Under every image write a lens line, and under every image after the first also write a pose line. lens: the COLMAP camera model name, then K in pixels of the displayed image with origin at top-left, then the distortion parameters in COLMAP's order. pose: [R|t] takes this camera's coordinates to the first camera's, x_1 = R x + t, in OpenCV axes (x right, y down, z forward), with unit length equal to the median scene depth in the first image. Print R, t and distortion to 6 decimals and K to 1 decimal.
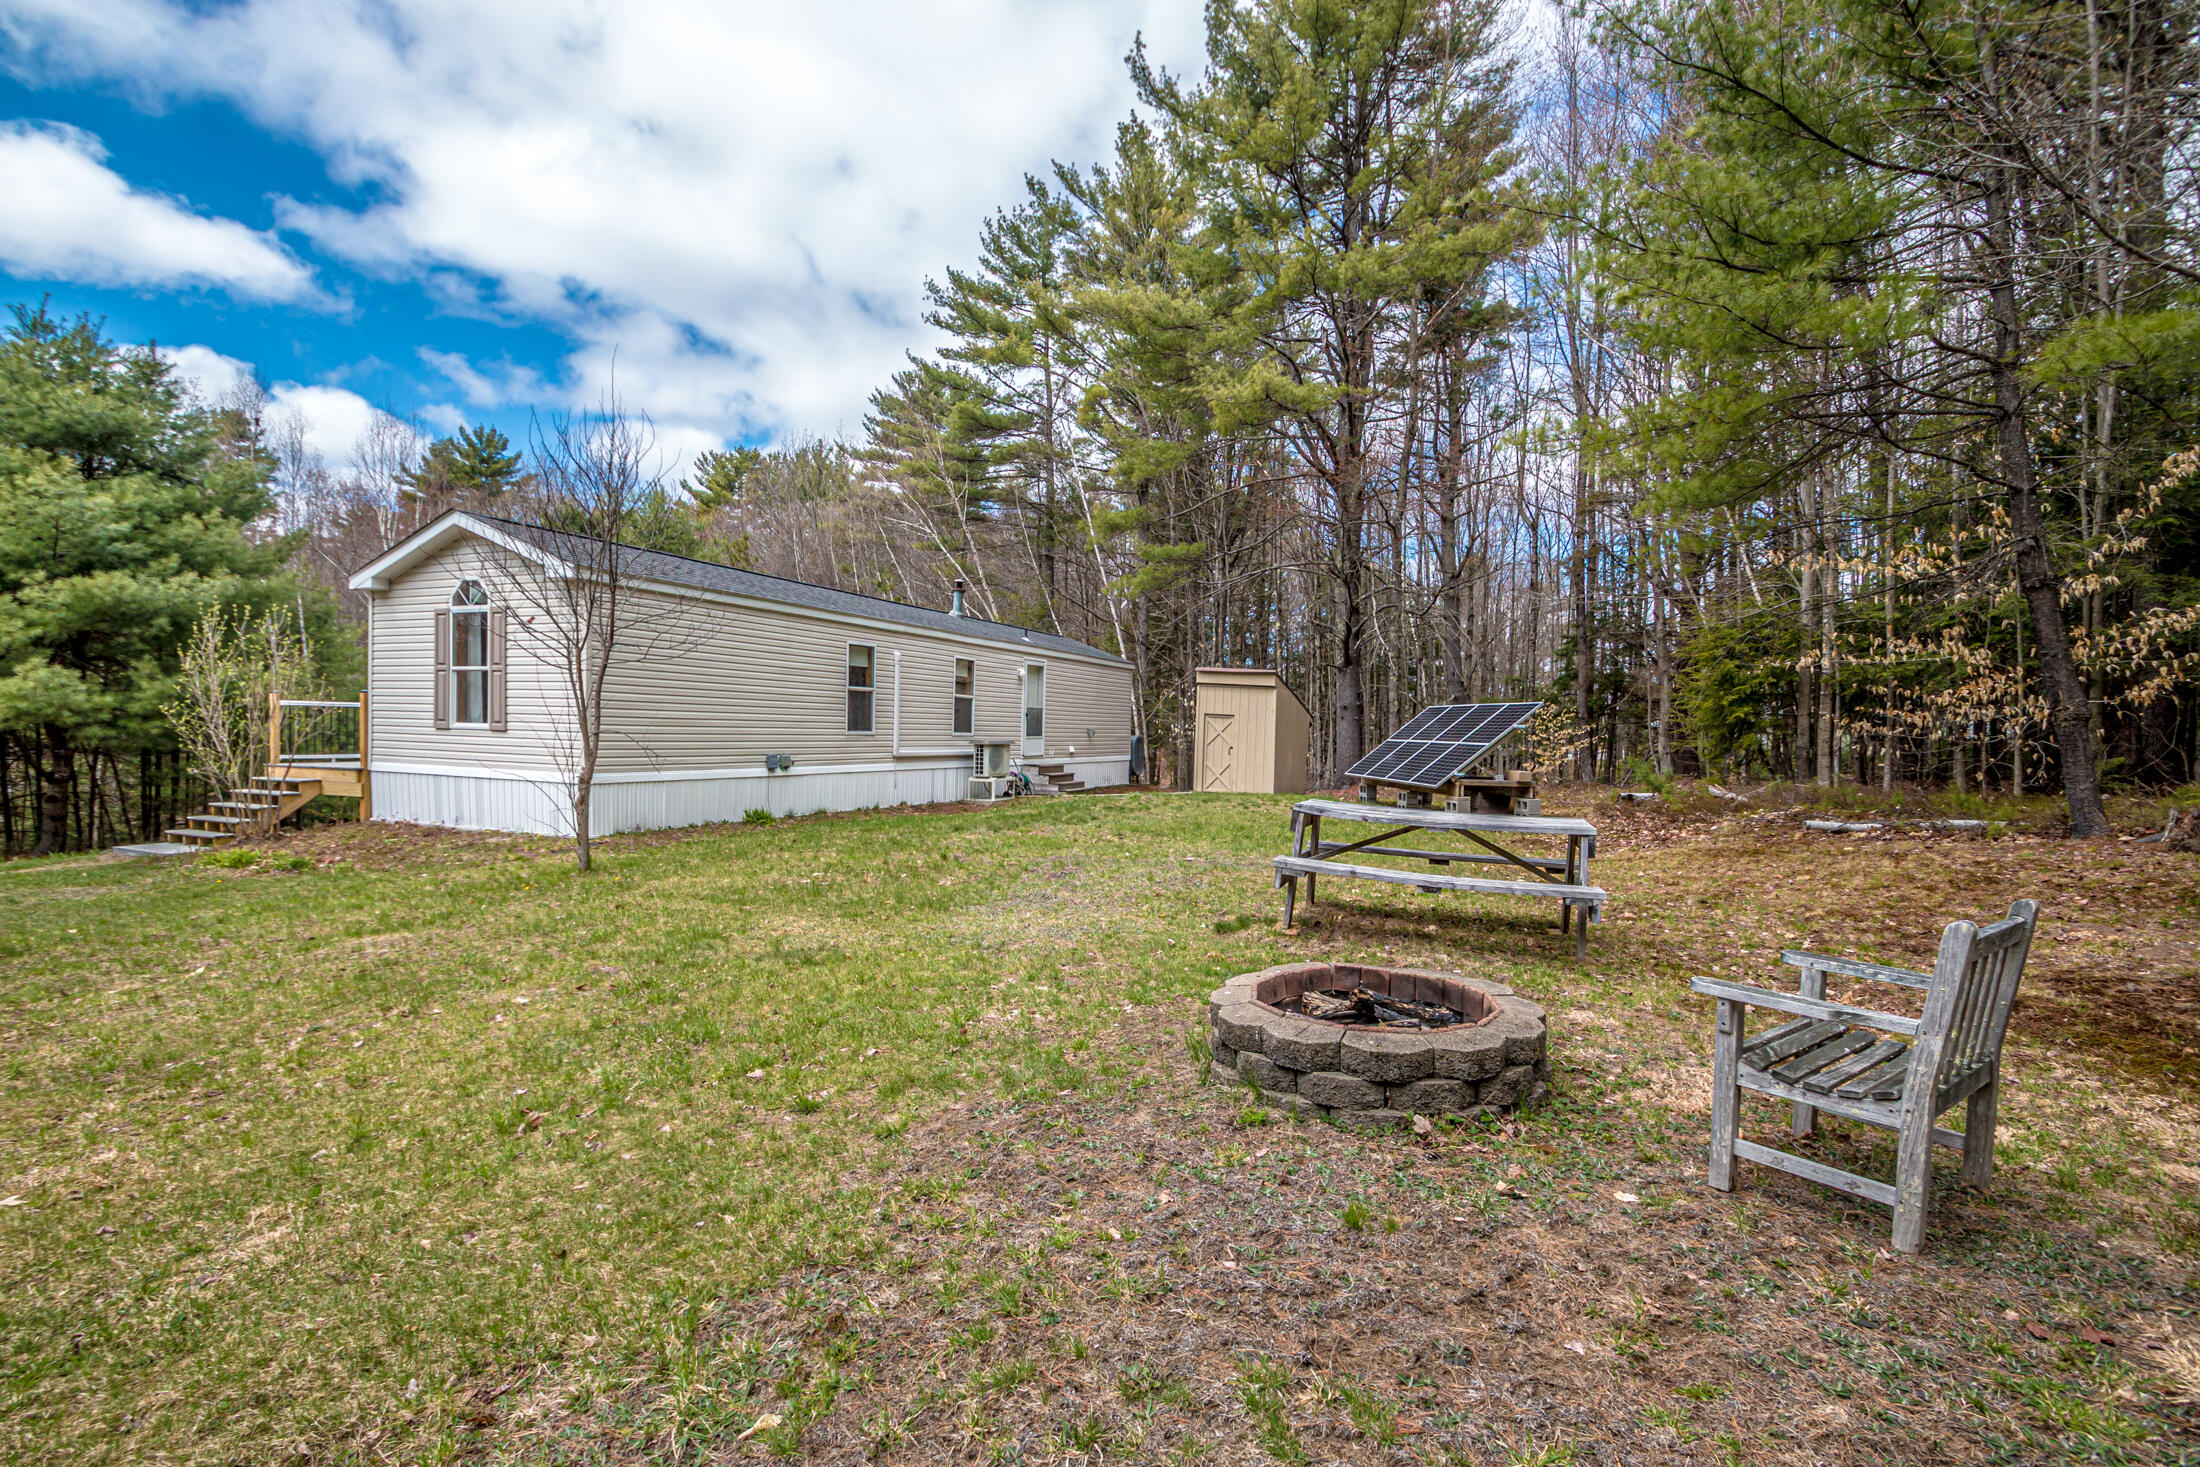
lens RADIAL K [[1008.8, 0, 1140.3], [0, 1008.8, 693.0], [0, 0, 1]] dist [0.002636, -0.015963]
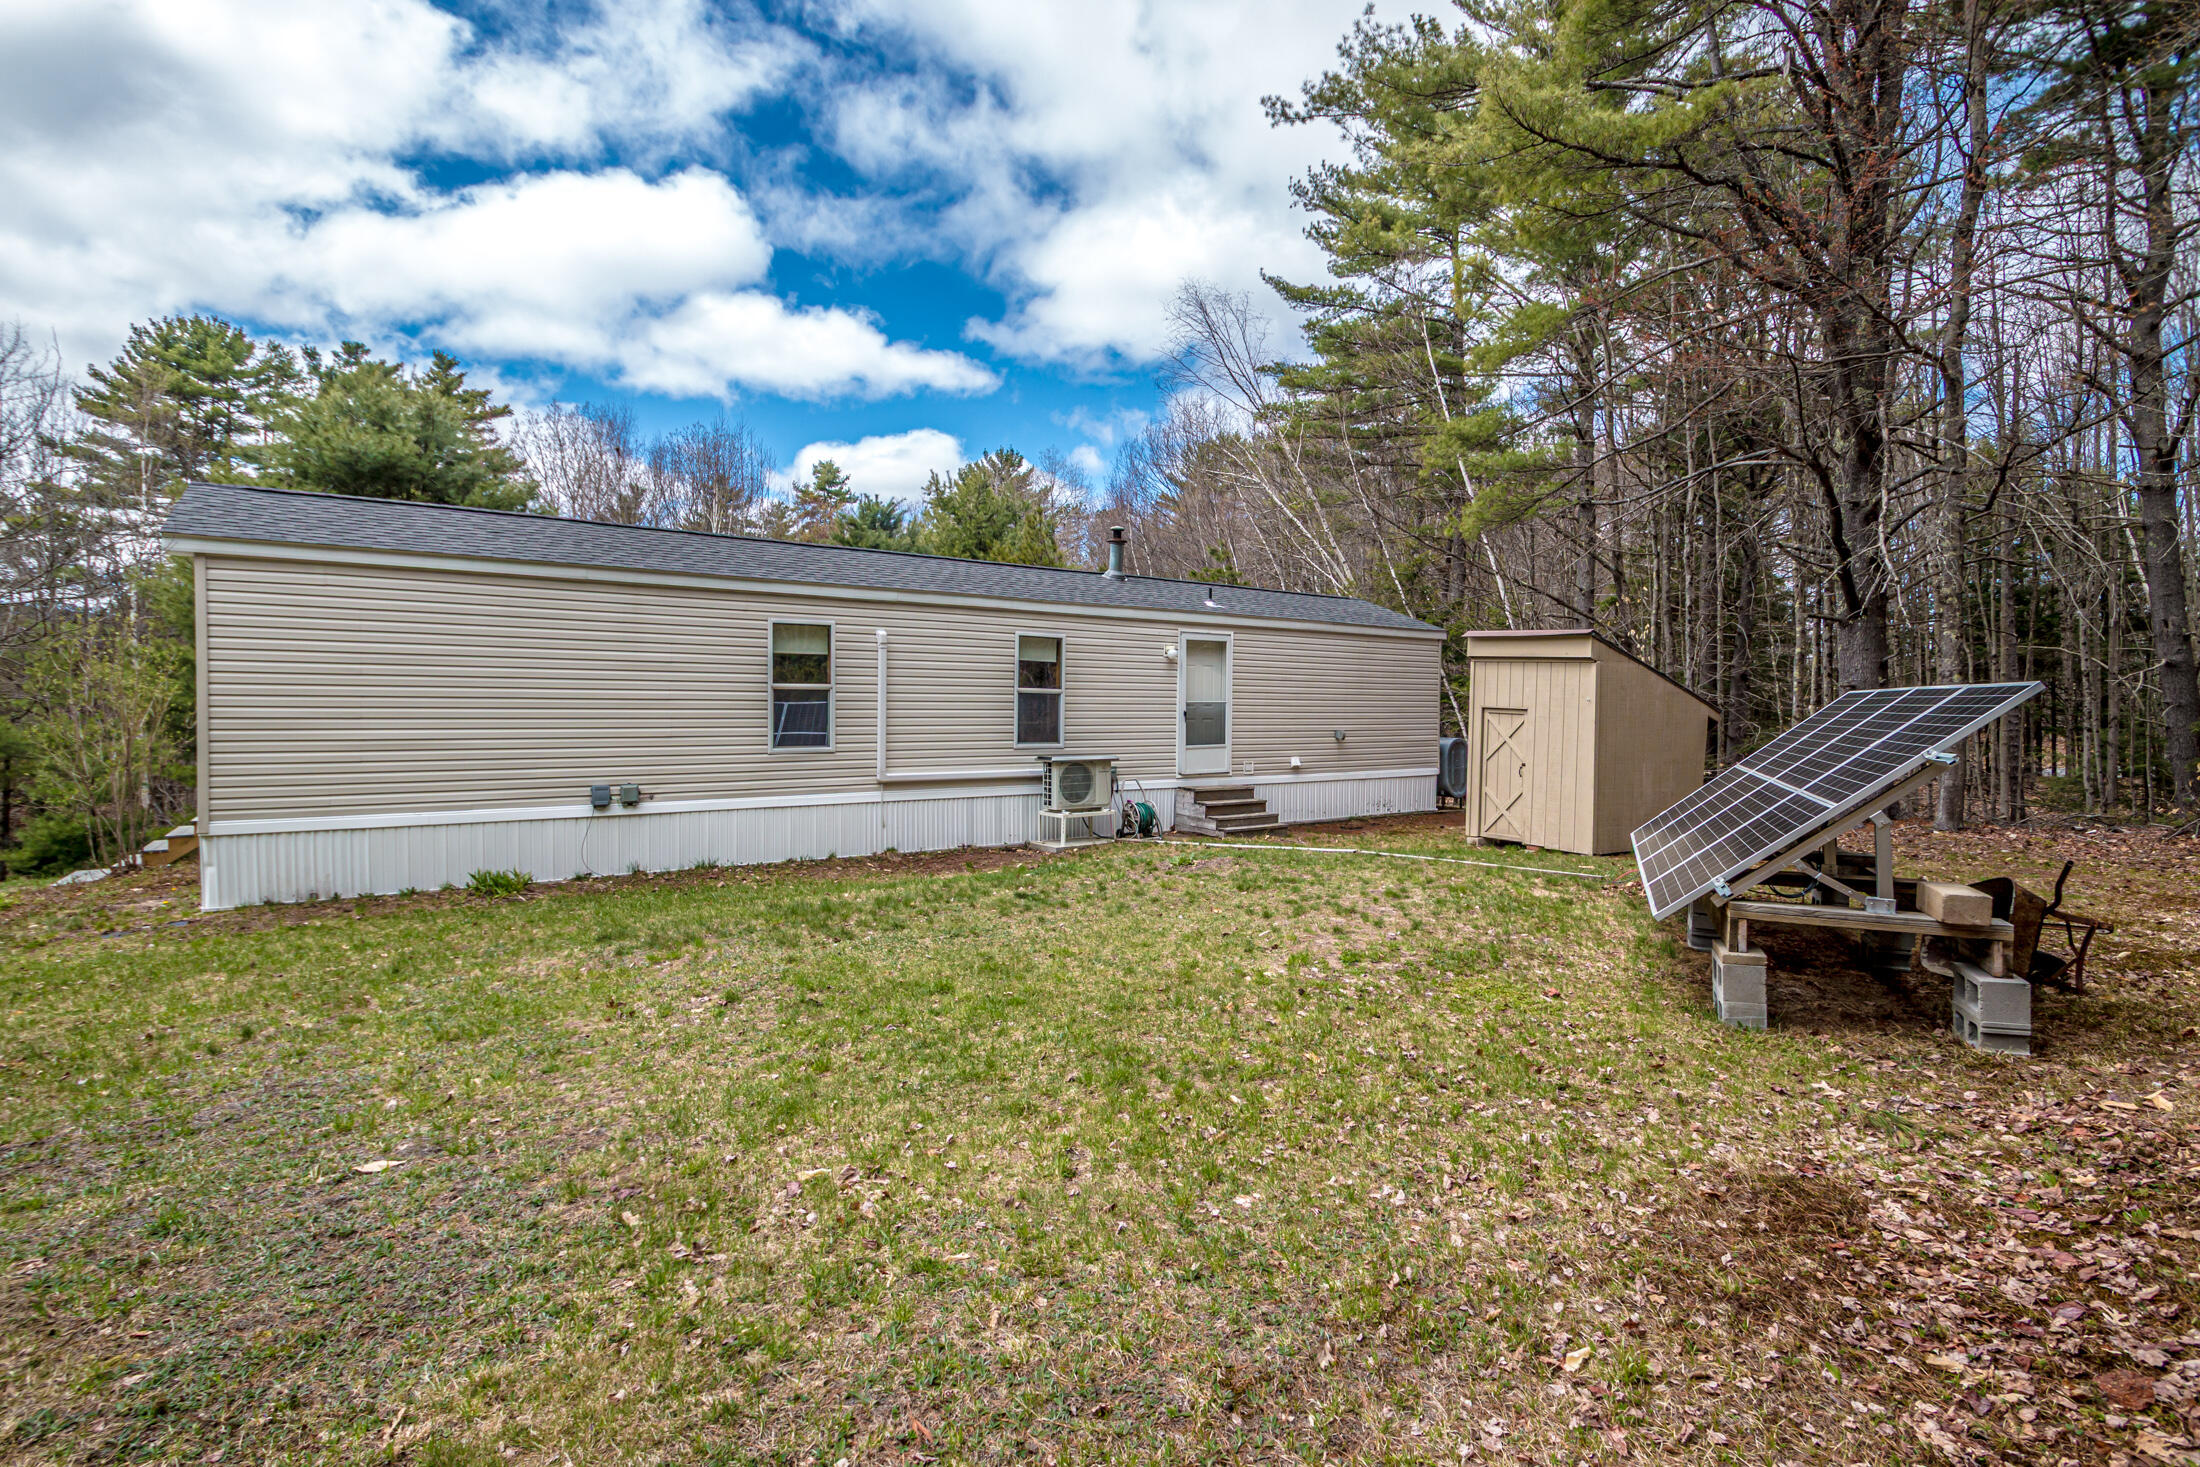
lens RADIAL K [[1008.8, 0, 1140.3], [0, 1008.8, 693.0], [0, 0, 1]] dist [0.002636, -0.015963]
pose [[0.850628, -0.017393, -0.525480, 0.233939], [0.027078, 0.999576, 0.010747, -0.000502], [0.525070, -0.023371, 0.850738, 0.432969]]
